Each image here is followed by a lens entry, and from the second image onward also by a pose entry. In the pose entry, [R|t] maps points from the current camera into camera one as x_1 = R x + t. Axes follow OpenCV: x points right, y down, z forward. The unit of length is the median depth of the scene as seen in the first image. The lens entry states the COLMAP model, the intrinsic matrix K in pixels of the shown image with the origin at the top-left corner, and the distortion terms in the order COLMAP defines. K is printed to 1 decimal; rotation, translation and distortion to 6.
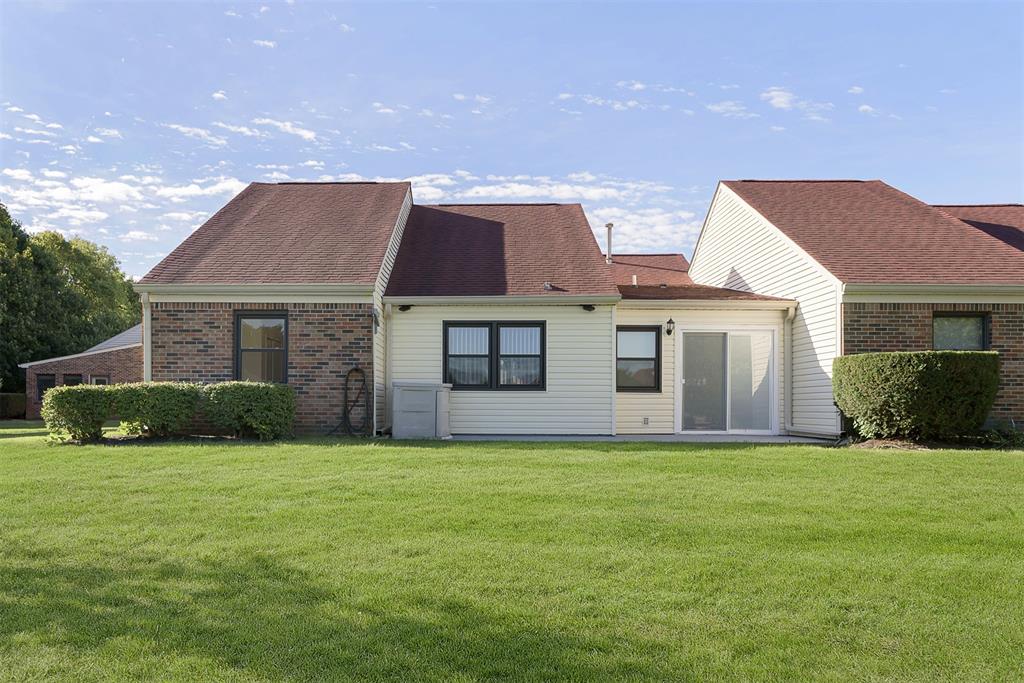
lens RADIAL K [[886.6, 0, 506.6], [0, 886.6, 365.9], [0, 0, 1]] dist [-0.006526, -0.006596]
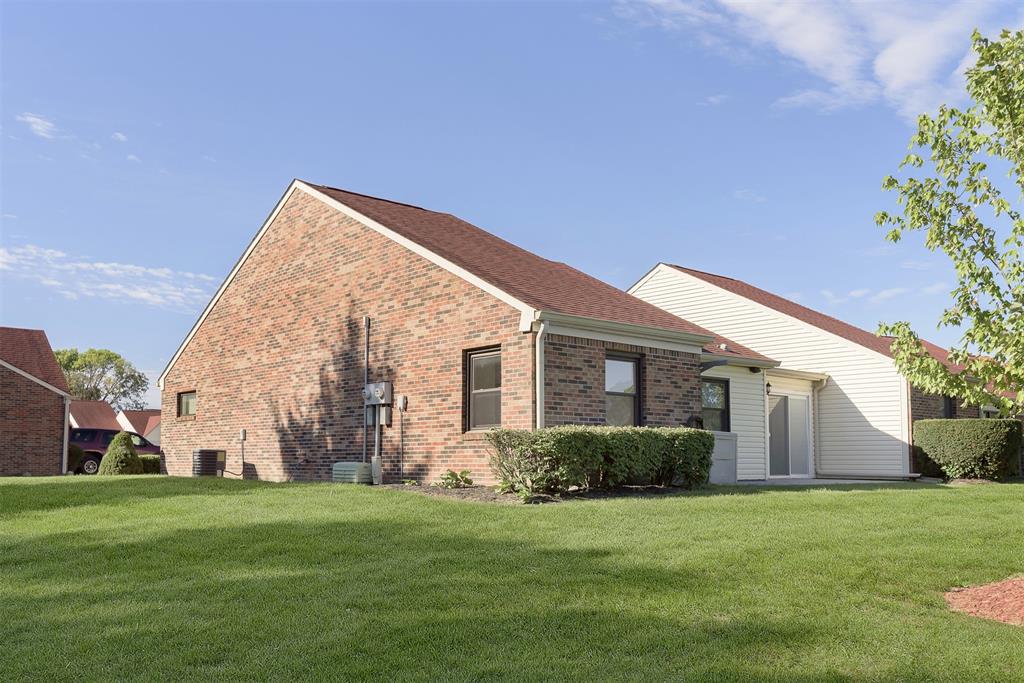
lens RADIAL K [[886.6, 0, 506.6], [0, 886.6, 365.9], [0, 0, 1]] dist [-0.006526, -0.006596]
pose [[0.742489, 0.070373, 0.666152, -0.999030], [-0.032698, 0.997088, -0.068888, 0.021343], [-0.669060, 0.029367, 0.742628, 0.384385]]
